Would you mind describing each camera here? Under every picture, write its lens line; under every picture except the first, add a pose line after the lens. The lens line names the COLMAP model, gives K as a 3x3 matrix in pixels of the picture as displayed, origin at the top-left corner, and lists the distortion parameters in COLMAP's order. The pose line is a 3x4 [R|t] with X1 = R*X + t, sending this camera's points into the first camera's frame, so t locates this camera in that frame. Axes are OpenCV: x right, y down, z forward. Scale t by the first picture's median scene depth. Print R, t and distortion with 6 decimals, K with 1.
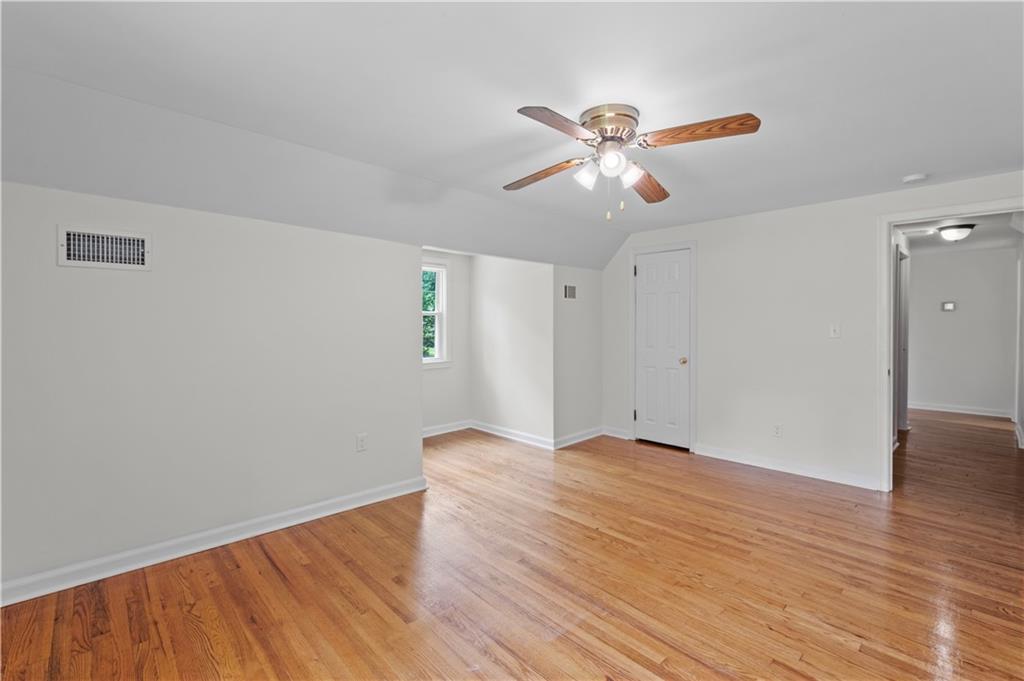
lens RADIAL K [[446.0, 0, 519.7], [0, 446.0, 330.1], [0, 0, 1]] dist [0.002006, 0.000099]
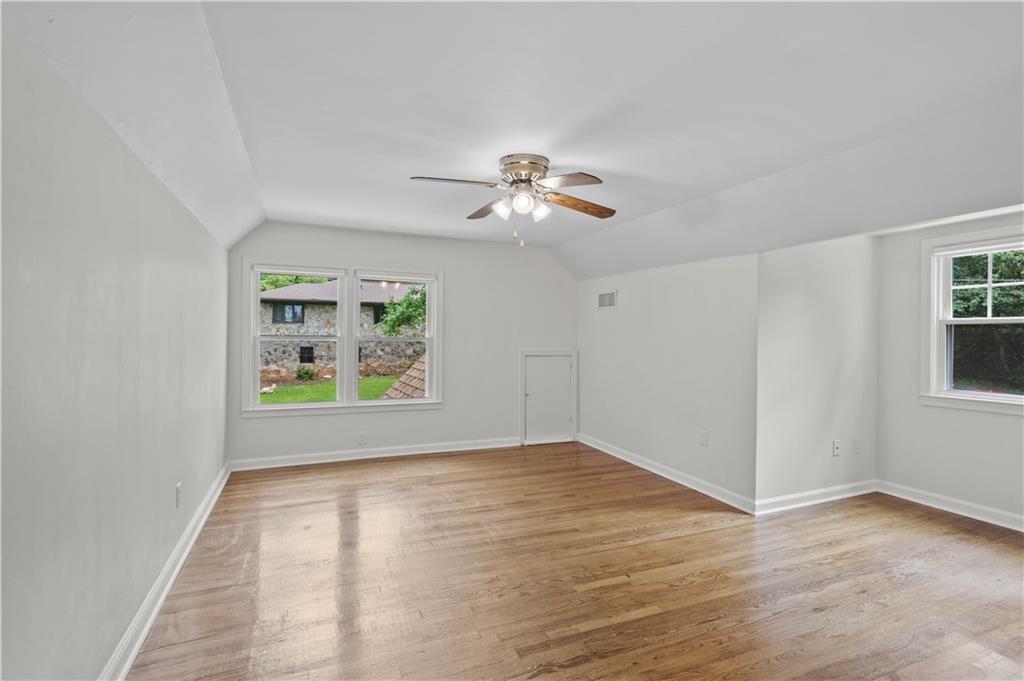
lens RADIAL K [[446.0, 0, 519.7], [0, 446.0, 330.1], [0, 0, 1]] dist [0.002006, 0.000099]
pose [[-0.311948, -0.012477, -0.950017, 1.126870], [-0.015695, 0.999845, -0.007978, -0.011313], [0.949970, 0.012422, -0.312095, 1.144289]]
